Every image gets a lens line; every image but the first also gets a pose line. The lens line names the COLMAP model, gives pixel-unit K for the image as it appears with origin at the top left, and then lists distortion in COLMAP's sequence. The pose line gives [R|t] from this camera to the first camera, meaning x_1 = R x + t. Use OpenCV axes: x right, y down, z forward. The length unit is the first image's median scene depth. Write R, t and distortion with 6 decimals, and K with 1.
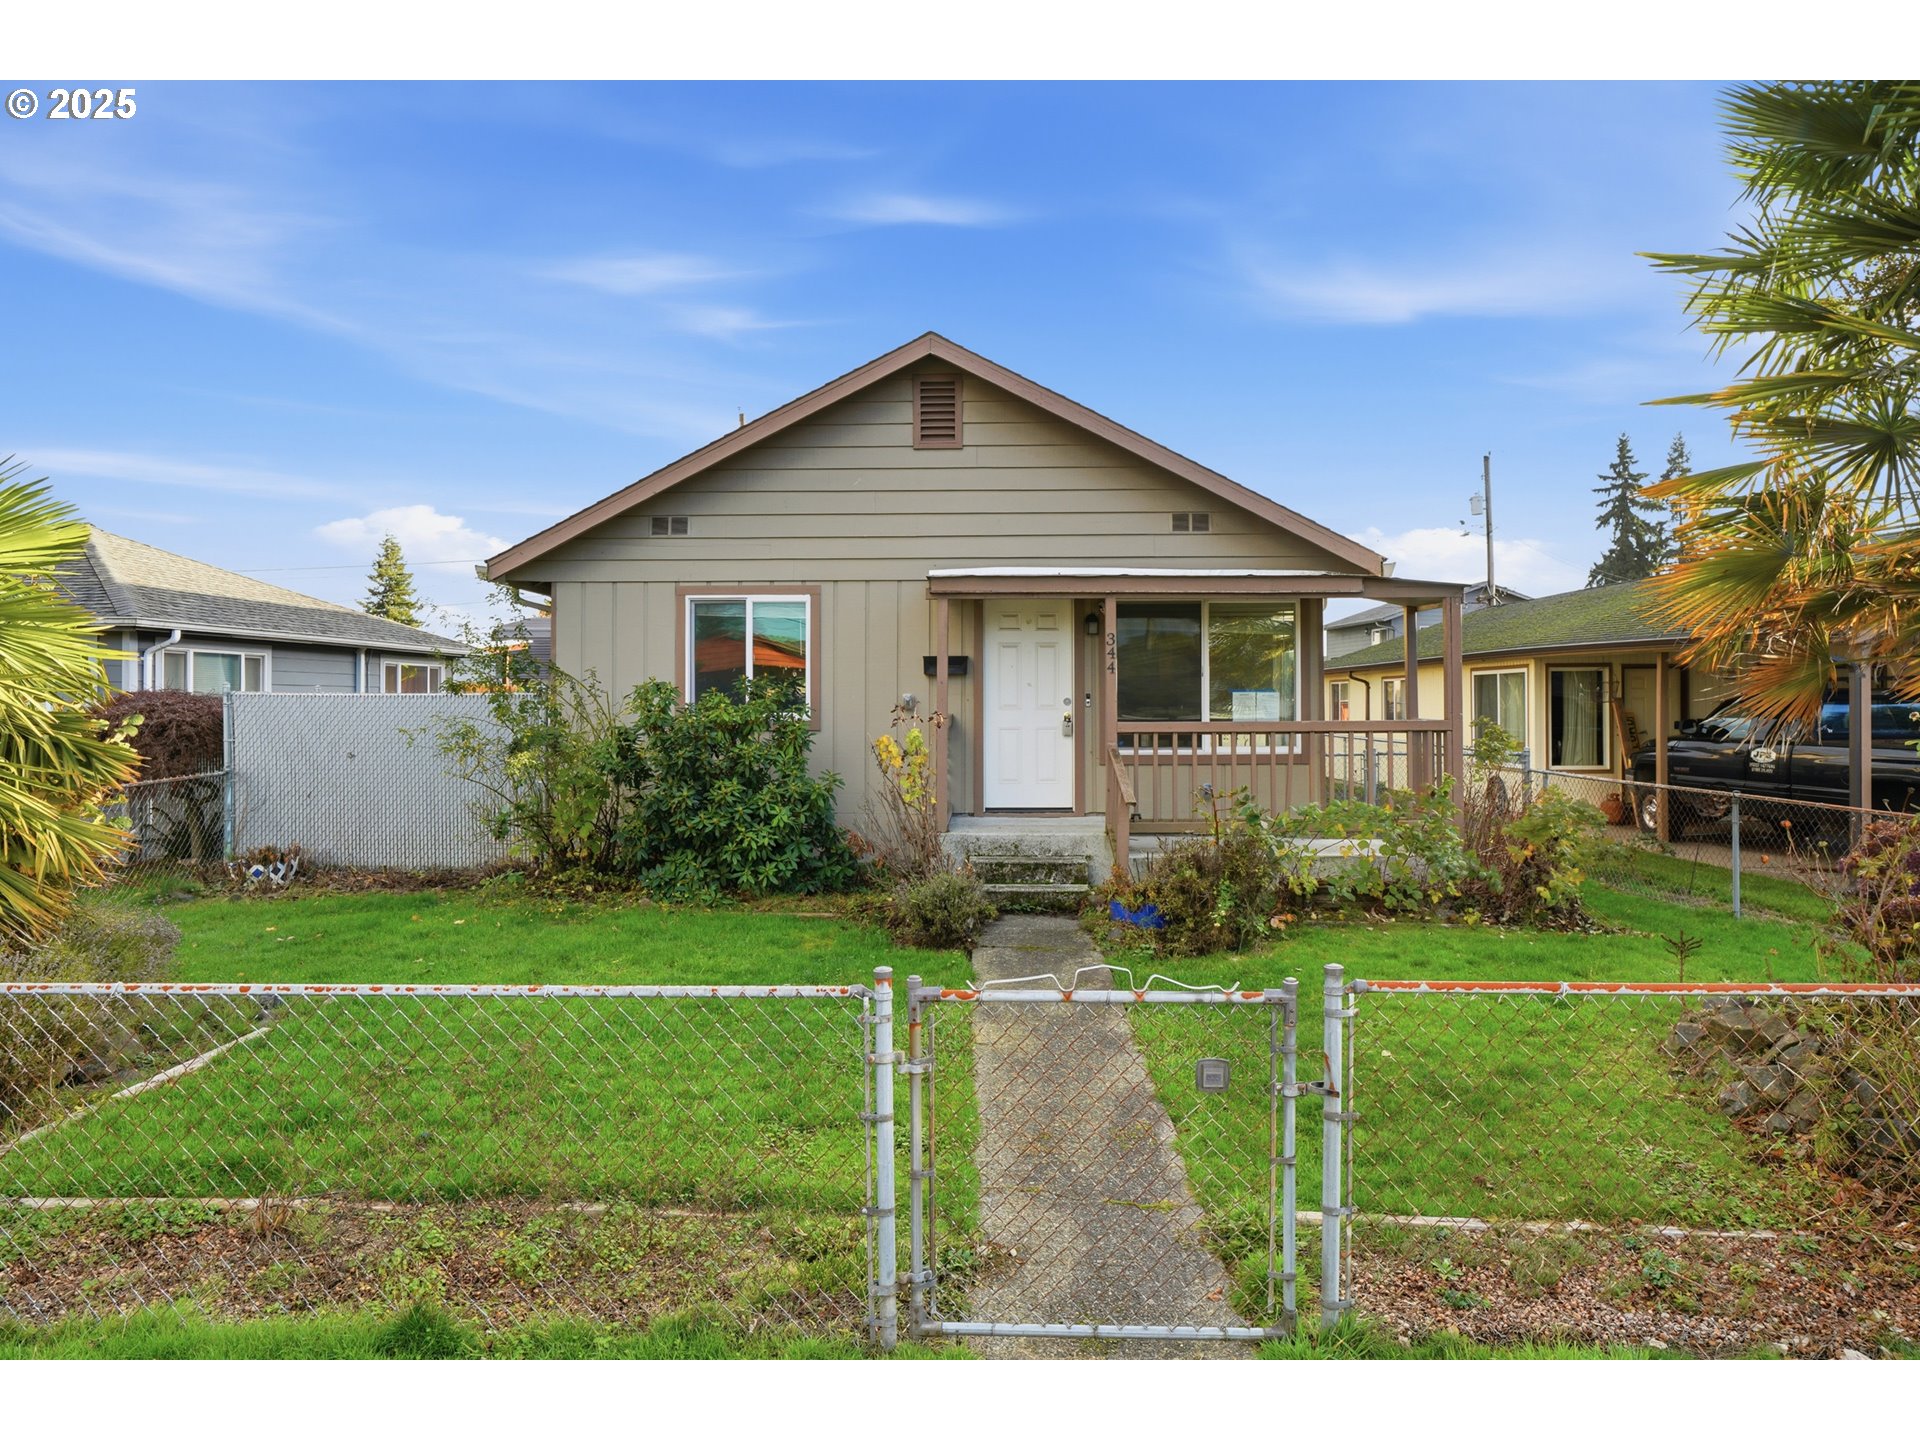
lens RADIAL K [[896.0, 0, 956.5], [0, 896.0, 705.4], [0, 0, 1]] dist [-0.065844, 0.026159]
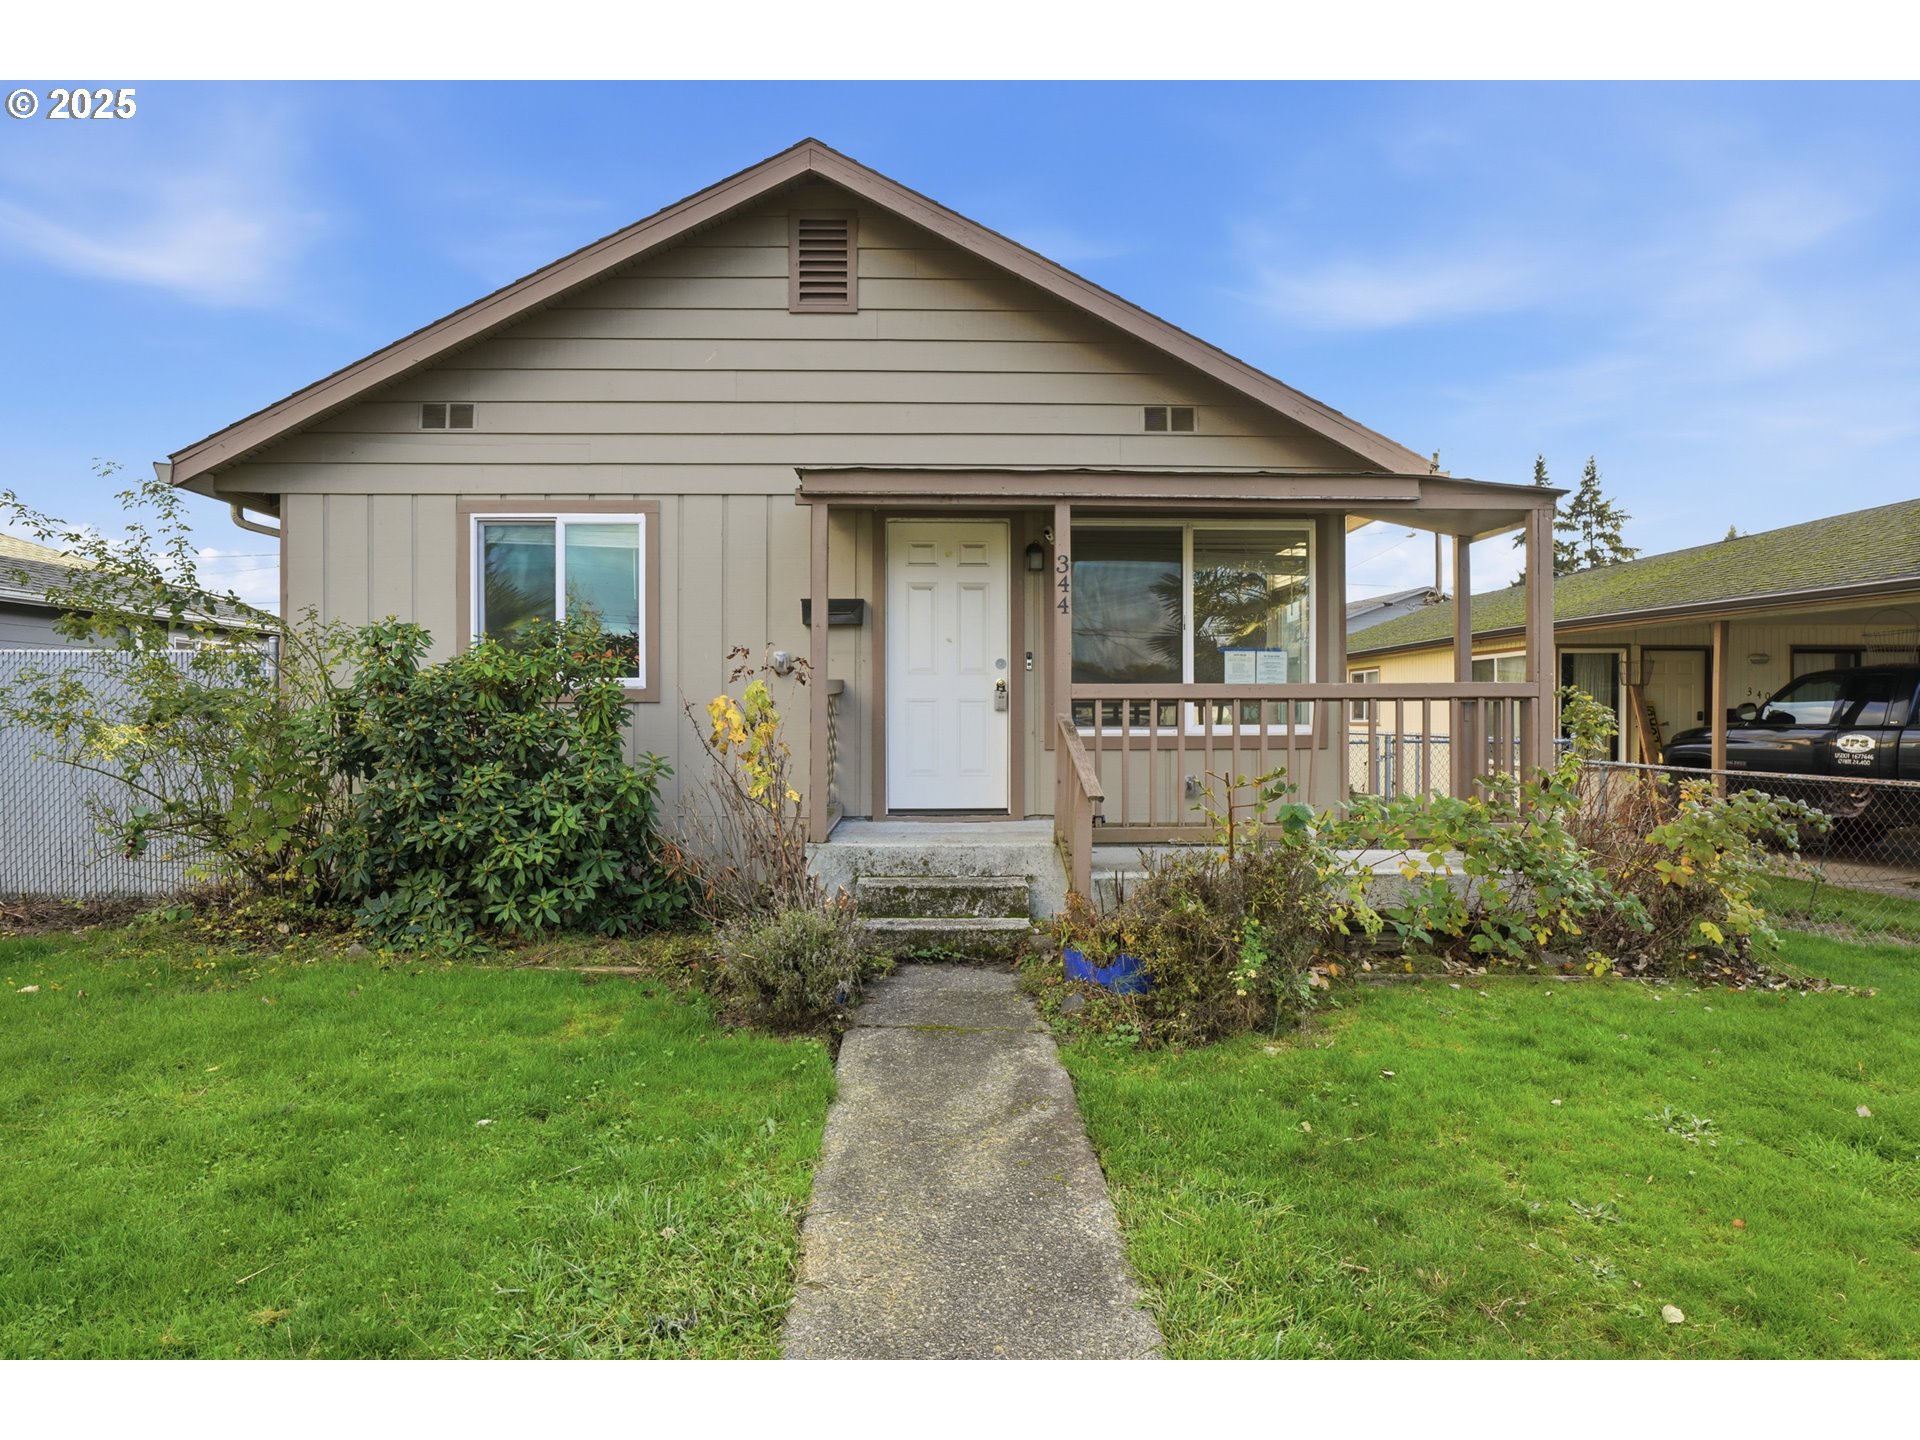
lens RADIAL K [[958.6, 0, 928.0], [0, 958.6, 727.1], [0, 0, 1]] dist [-0.073108, 0.034117]
pose [[0.999036, 0.000240, 0.043907, 0.038622], [-0.001187, 0.999767, 0.021546, 0.039558], [-0.043892, -0.021577, 0.998803, 0.282260]]
